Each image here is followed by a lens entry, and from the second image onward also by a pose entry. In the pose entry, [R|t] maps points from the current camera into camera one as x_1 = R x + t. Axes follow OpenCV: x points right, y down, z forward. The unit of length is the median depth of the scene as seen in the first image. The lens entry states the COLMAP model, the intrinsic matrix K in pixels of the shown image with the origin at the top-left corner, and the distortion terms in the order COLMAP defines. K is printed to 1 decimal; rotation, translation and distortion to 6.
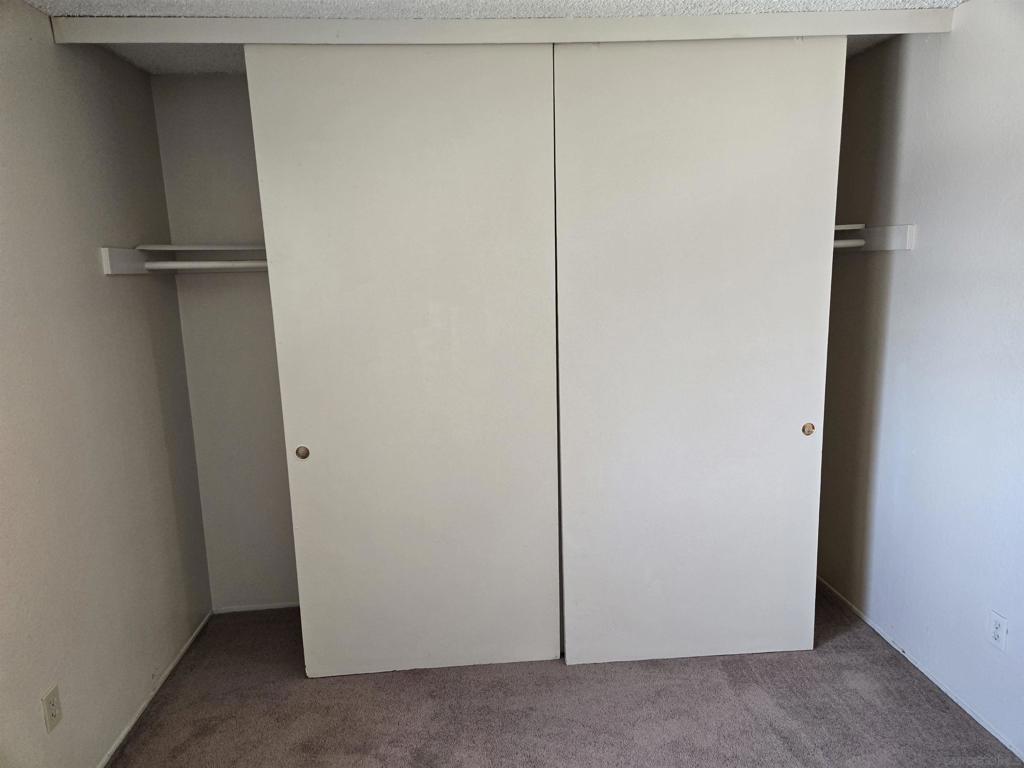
lens RADIAL K [[689.0, 0, 512.4], [0, 689.0, 384.2], [0, 0, 1]] dist [0.035740, -0.023739]
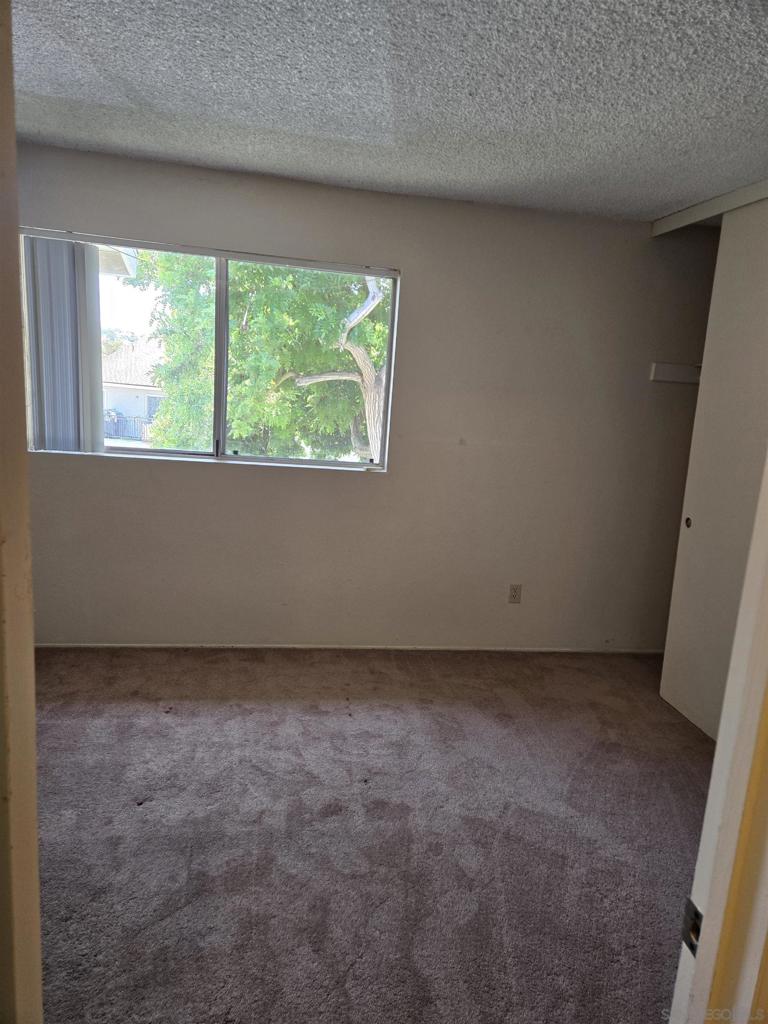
lens RADIAL K [[689.0, 0, 384.6], [0, 689.0, 515.9], [0, 0, 1]] dist [0.035740, -0.023739]
pose [[0.084913, 0.229619, -0.969569, 0.948170], [-0.247440, 0.947460, 0.202713, -0.036060], [0.965175, 0.222697, 0.137269, 0.279678]]
